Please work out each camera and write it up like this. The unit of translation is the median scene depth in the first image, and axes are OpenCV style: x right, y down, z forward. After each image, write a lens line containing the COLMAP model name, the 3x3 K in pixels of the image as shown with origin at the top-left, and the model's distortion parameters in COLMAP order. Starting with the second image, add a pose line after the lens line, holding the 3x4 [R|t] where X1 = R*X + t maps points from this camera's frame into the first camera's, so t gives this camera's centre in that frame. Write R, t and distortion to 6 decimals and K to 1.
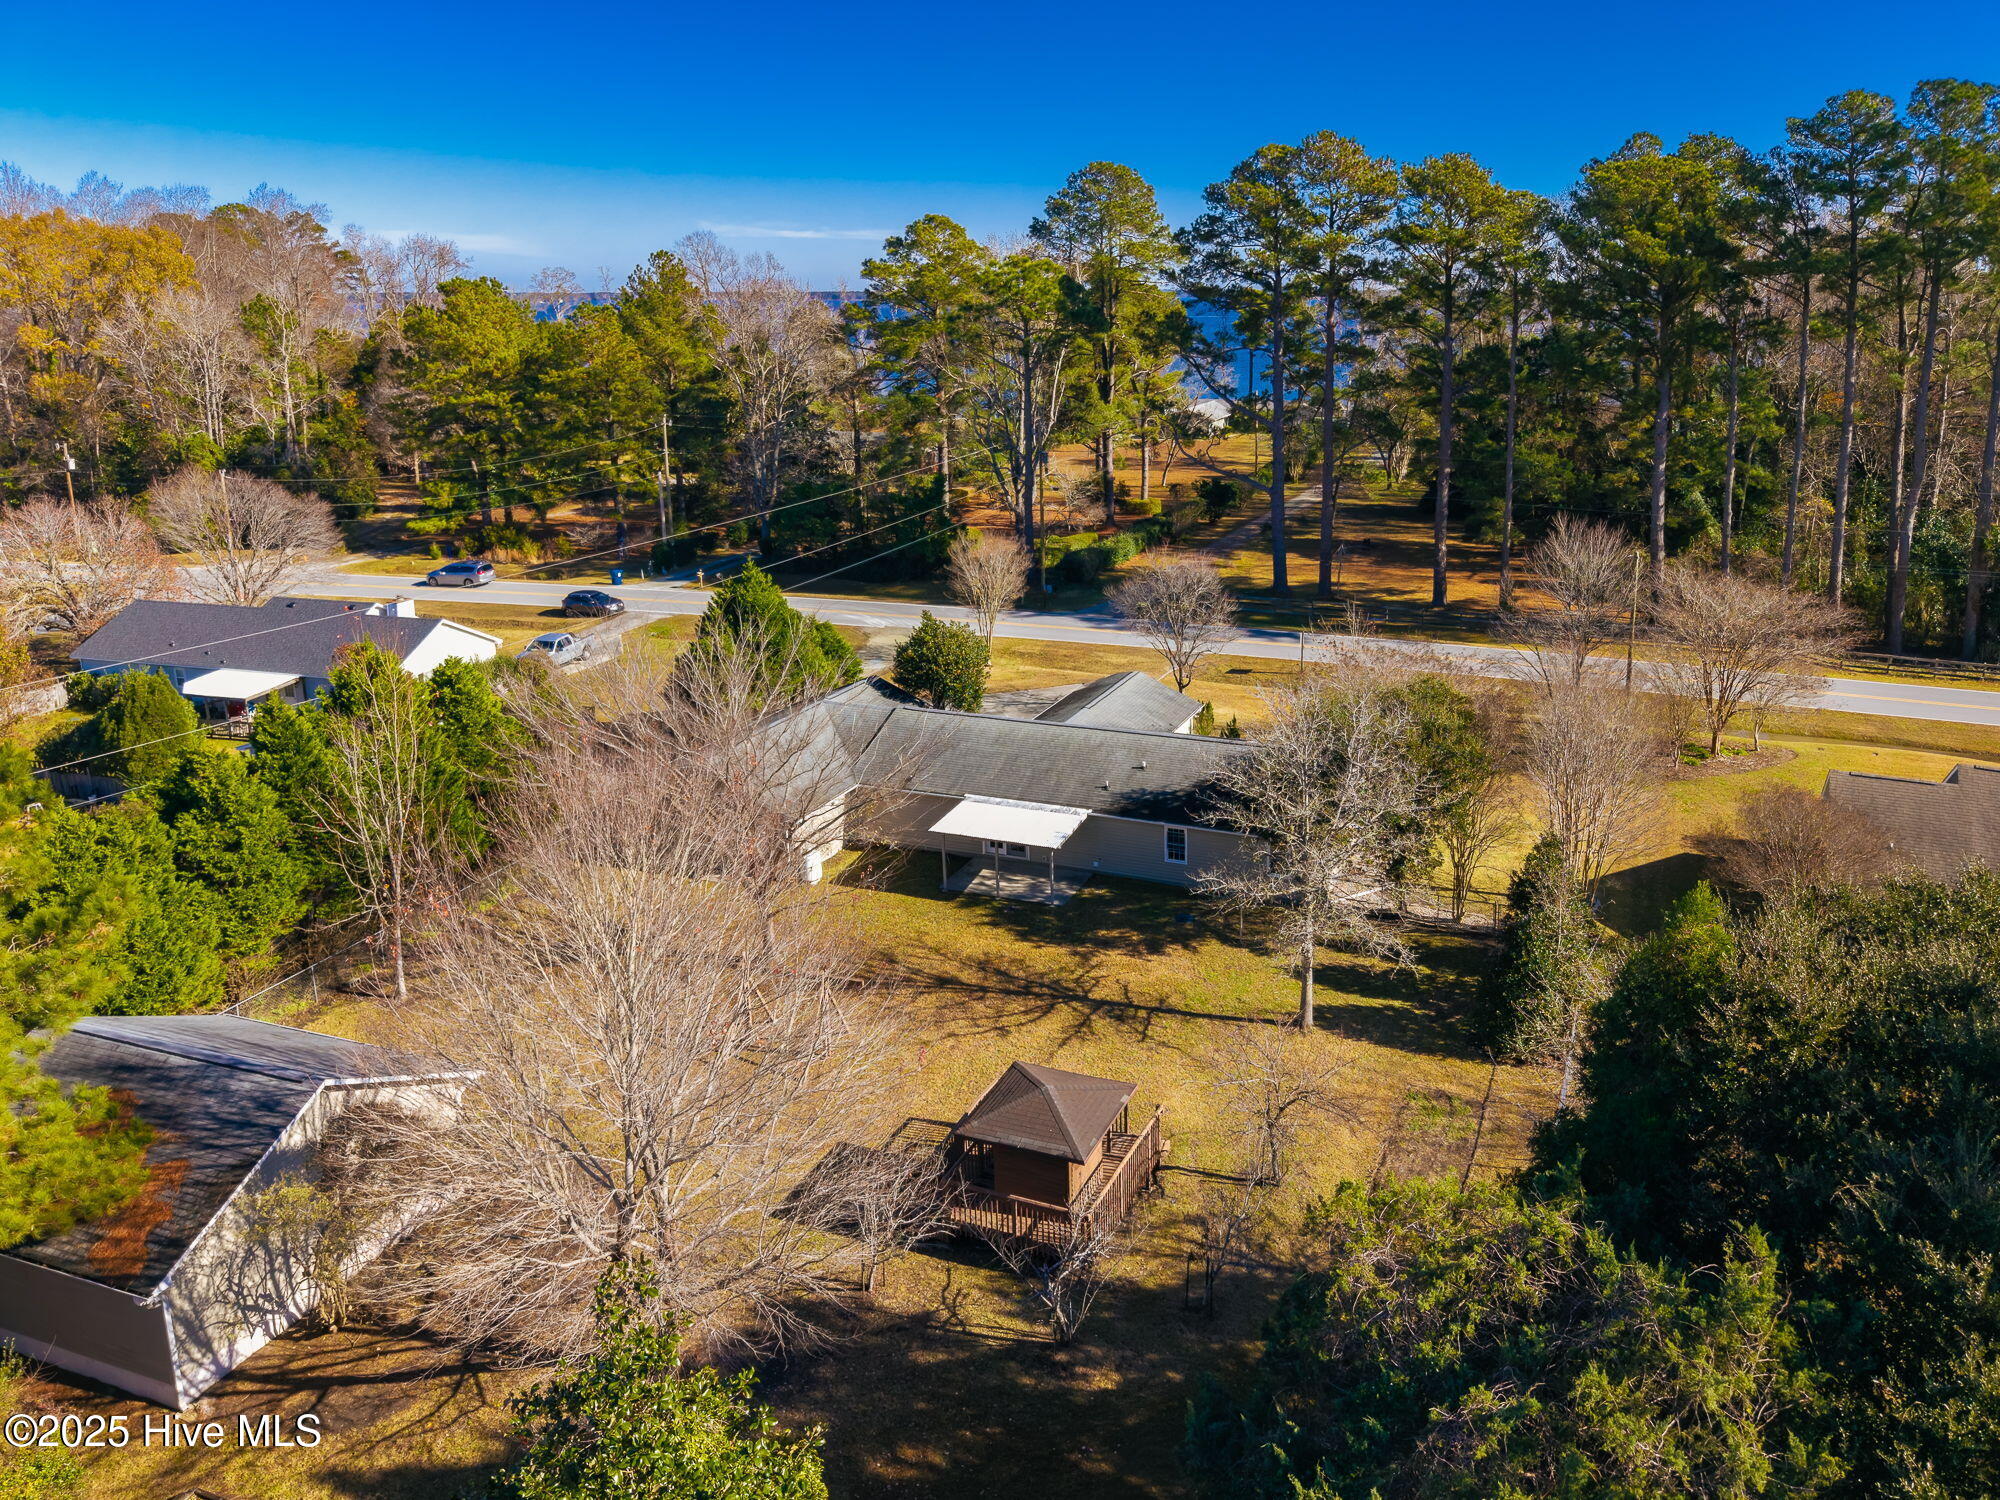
lens RADIAL K [[1659.0, 0, 1000.0], [0, 1659.0, 750.0], [0, 0, 1]] dist [-0.014258, -0.013702]
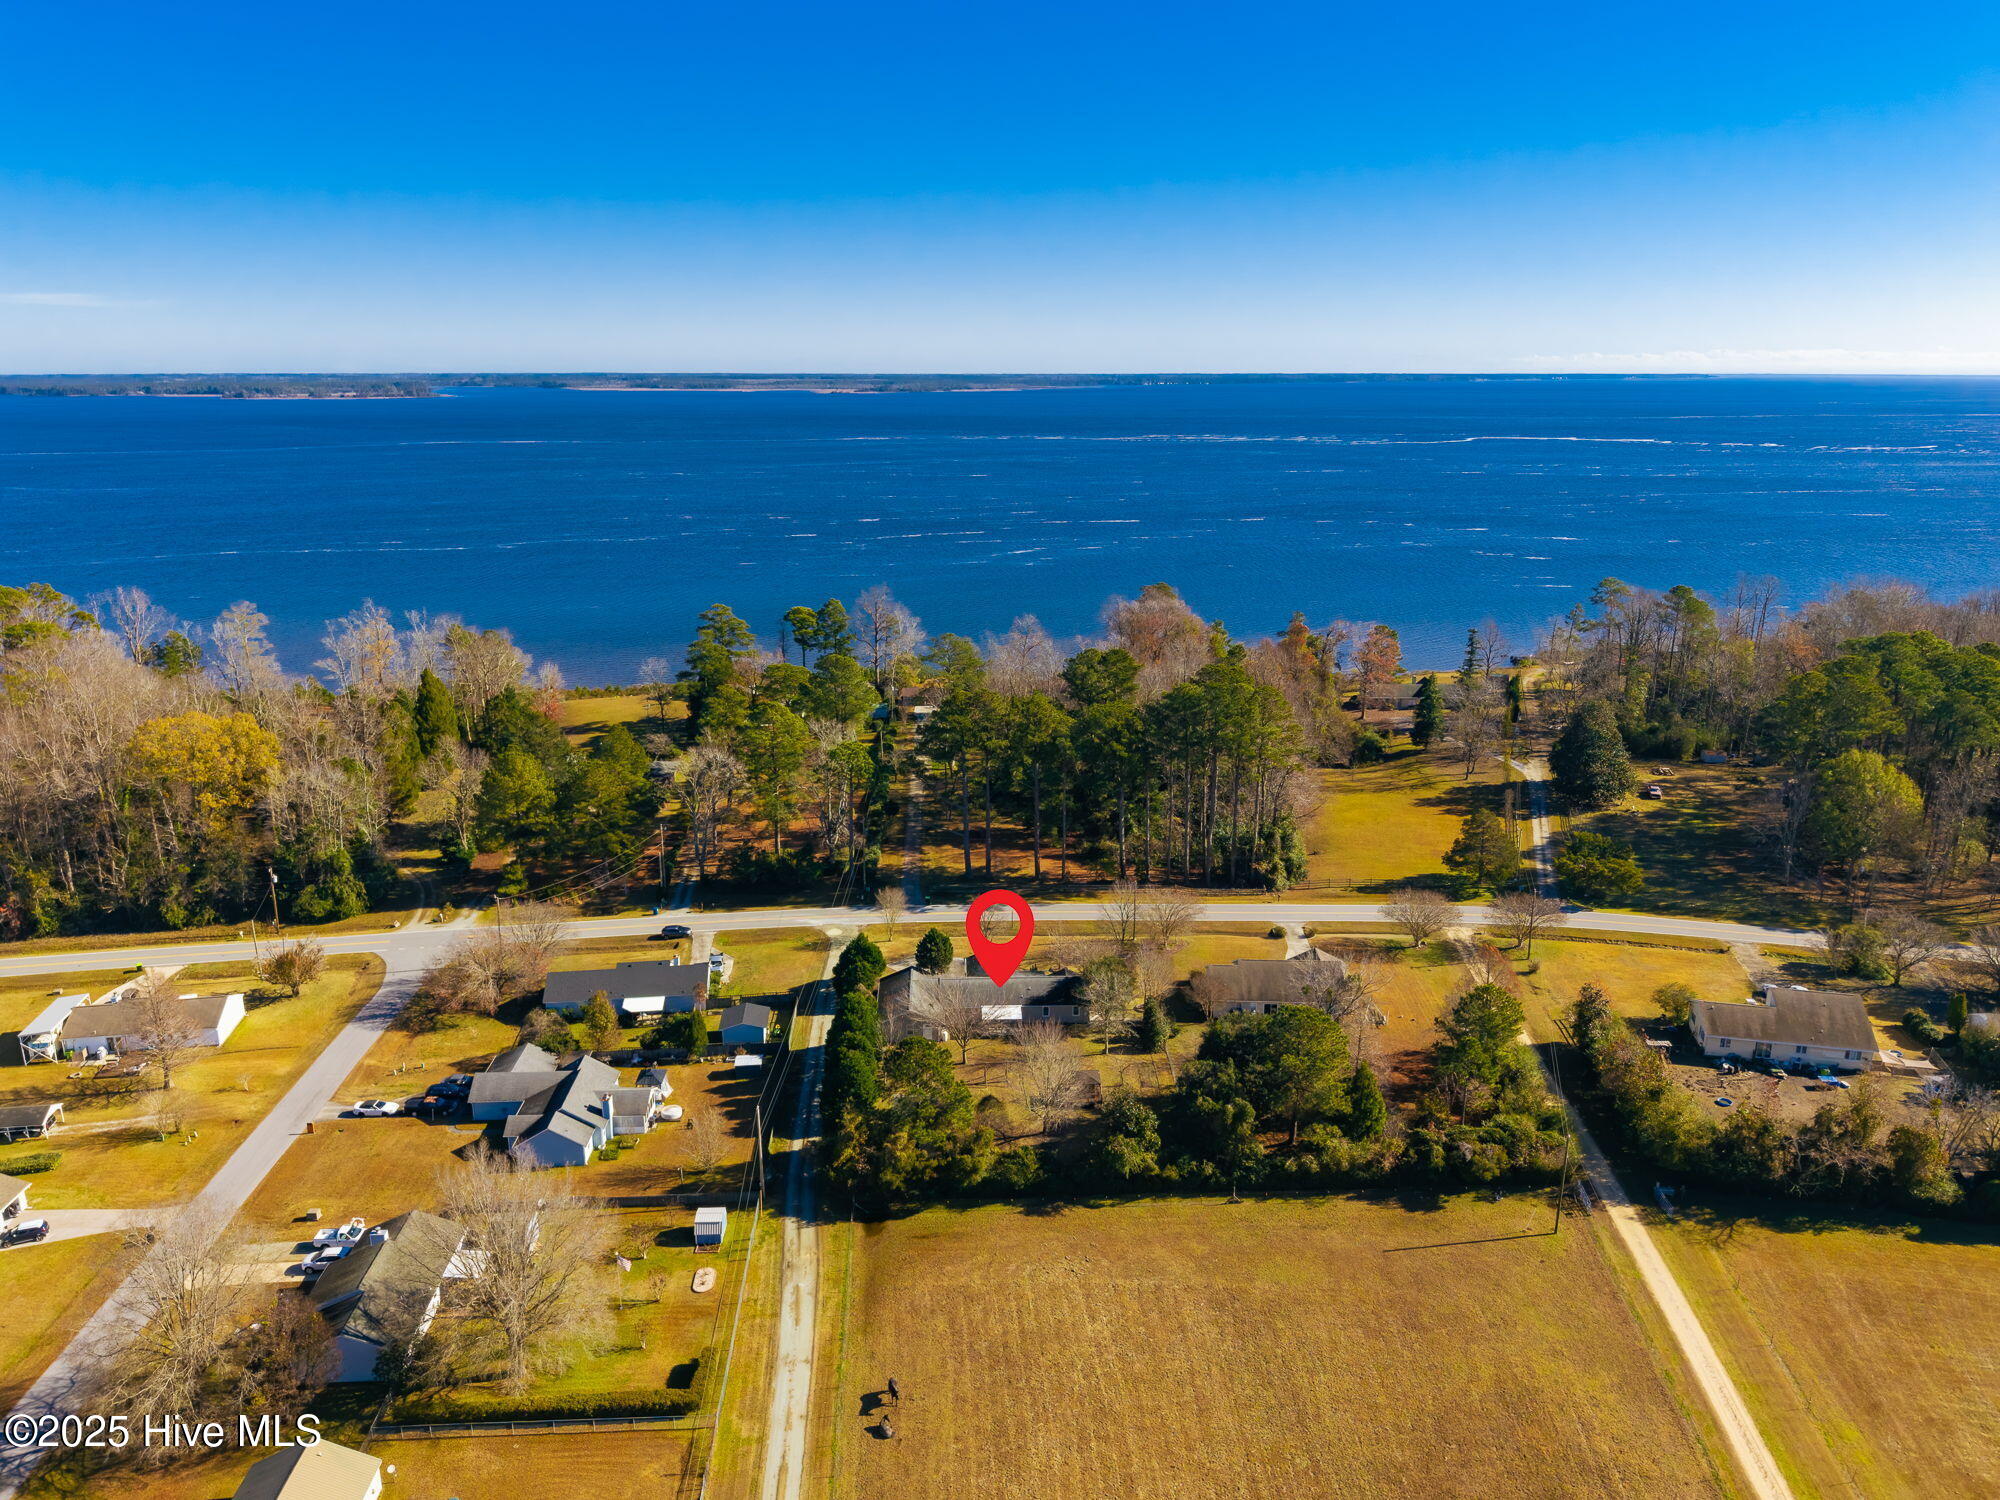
lens RADIAL K [[1639.3, 0, 1000.0], [0, 1639.3, 750.0], [0, 0, 1]] dist [-0.012072, -0.008241]
pose [[0.919806, -0.112130, 0.376011, -0.674049], [0.129861, 0.991287, -0.022058, -0.233607], [-0.370262, 0.069118, 0.926352, -1.209405]]
